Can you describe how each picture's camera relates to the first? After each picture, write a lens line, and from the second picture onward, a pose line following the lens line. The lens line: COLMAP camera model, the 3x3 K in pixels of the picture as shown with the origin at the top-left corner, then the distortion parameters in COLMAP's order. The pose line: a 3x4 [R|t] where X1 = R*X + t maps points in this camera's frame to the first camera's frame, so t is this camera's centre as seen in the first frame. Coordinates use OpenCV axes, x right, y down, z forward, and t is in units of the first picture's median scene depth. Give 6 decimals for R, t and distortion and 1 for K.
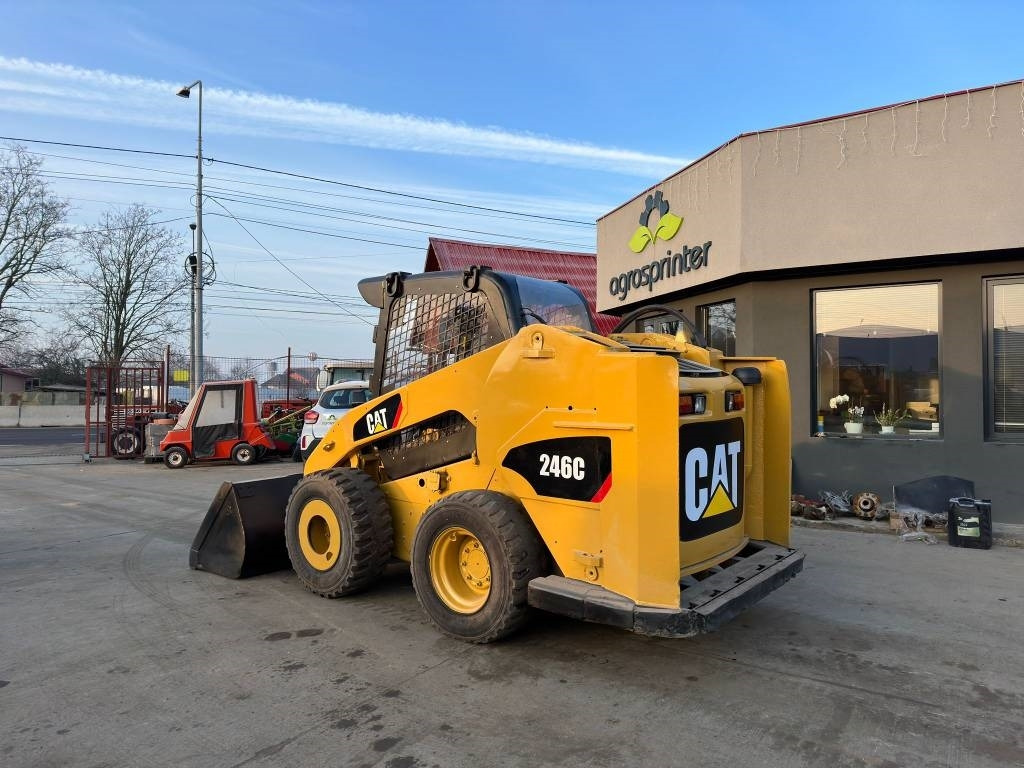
lens RADIAL K [[788.5, 0, 509.2], [0, 788.5, 385.2], [0, 0, 1]] dist [0.094087, -0.134015]
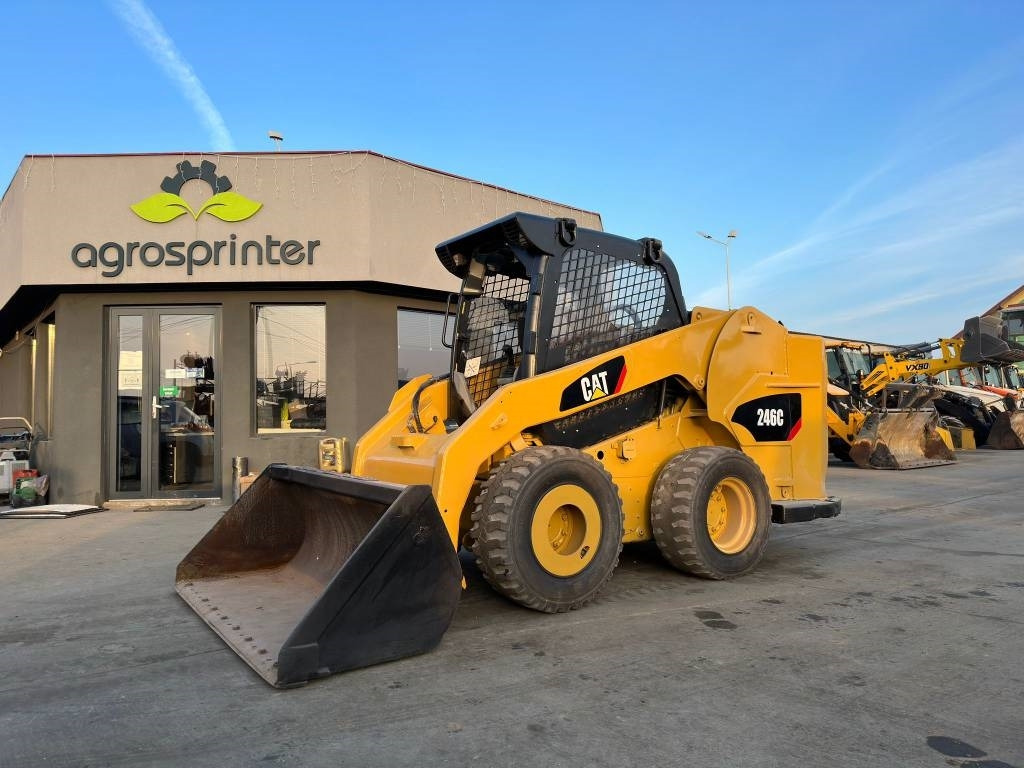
lens RADIAL K [[788.5, 0, 509.2], [0, 788.5, 385.2], [0, 0, 1]] dist [0.094087, -0.134015]
pose [[0.171781, 0.054784, 0.983611, -1.040042], [0.018978, 0.998083, -0.058904, 0.094279], [-0.984952, 0.028785, 0.170412, 0.948180]]
